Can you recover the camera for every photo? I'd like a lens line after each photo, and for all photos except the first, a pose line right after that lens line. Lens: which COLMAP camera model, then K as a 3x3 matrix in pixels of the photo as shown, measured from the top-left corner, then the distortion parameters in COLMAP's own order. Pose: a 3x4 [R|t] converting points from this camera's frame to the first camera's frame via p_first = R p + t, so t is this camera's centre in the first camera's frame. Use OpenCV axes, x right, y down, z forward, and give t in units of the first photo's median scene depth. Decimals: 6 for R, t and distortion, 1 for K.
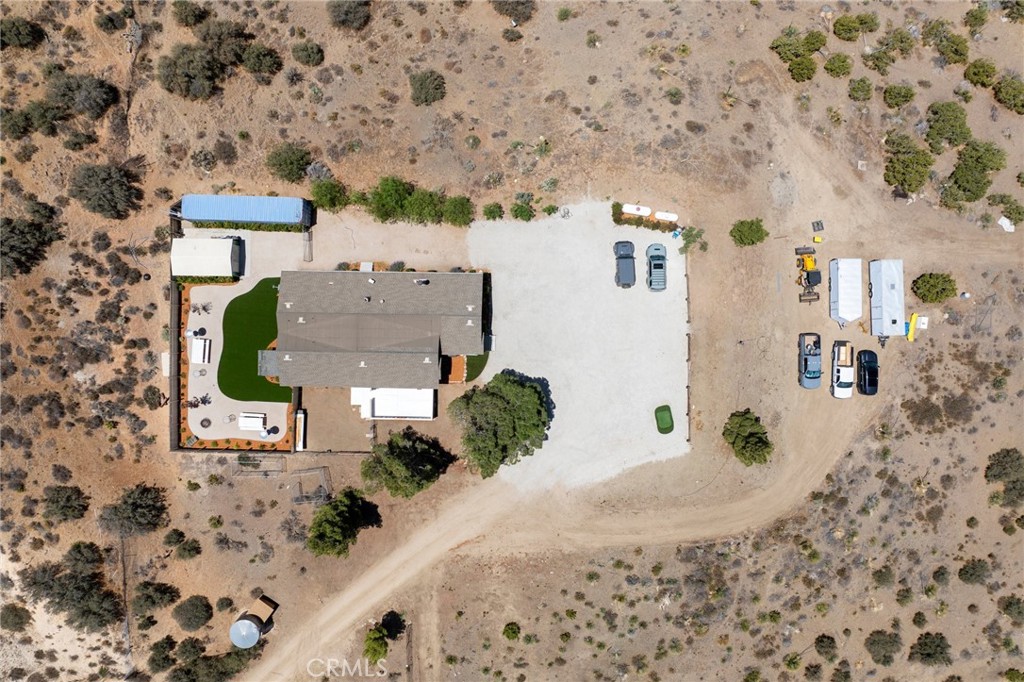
lens RADIAL K [[715.9, 0, 517.5], [0, 715.9, 339.1], [0, 0, 1]] dist [-0.043432, 0.015112]
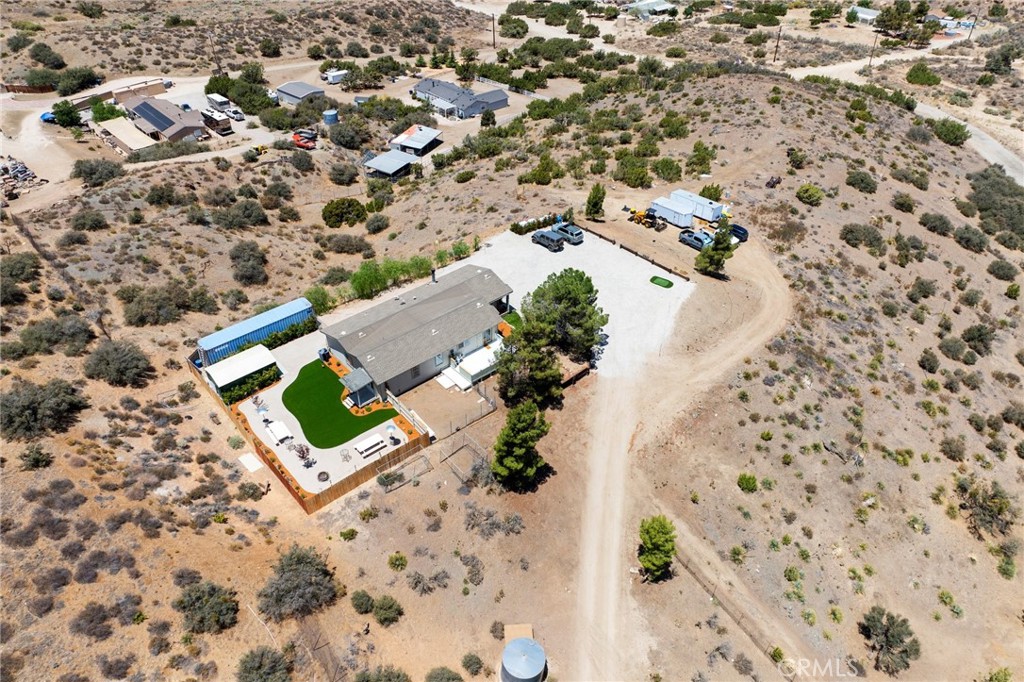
lens RADIAL K [[715.9, 0, 518.2], [0, 715.9, 335.1], [0, 0, 1]] dist [-0.043432, 0.015112]
pose [[0.741551, -0.404845, 0.534980, -0.657116], [0.670891, 0.444144, -0.593836, 0.710506], [0.002803, 0.799273, 0.600962, 0.353246]]
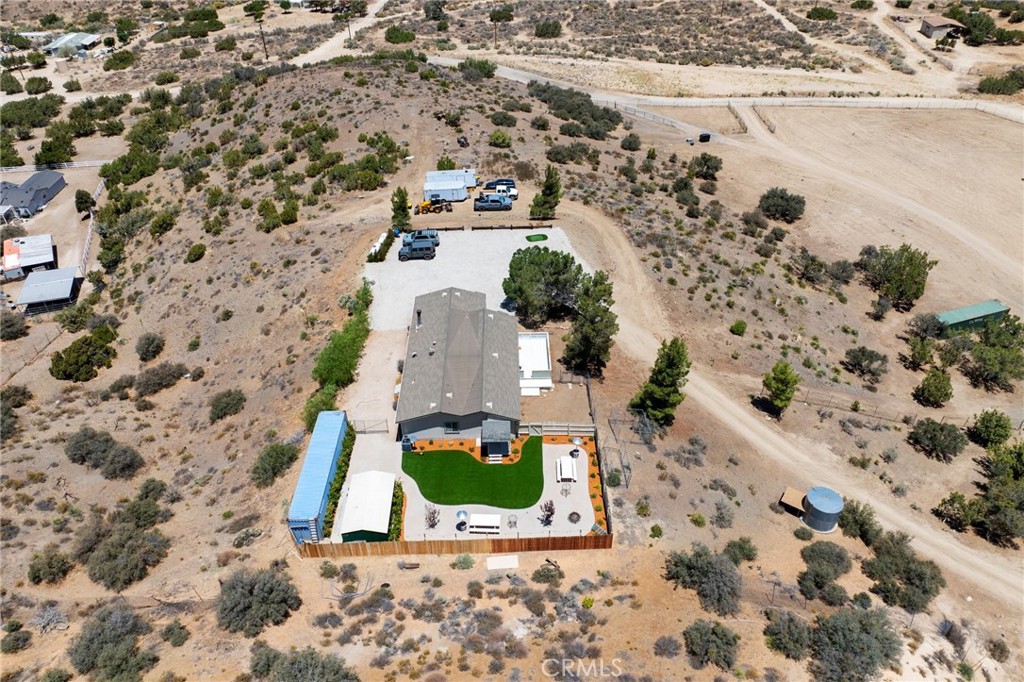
lens RADIAL K [[715.9, 0, 516.2], [0, 715.9, 335.5], [0, 0, 1]] dist [-0.043432, 0.015112]
pose [[-0.035417, -0.609350, 0.792110, -0.958400], [0.999232, -0.034896, 0.017834, 0.045325], [0.016774, 0.792133, 0.610118, 0.340375]]
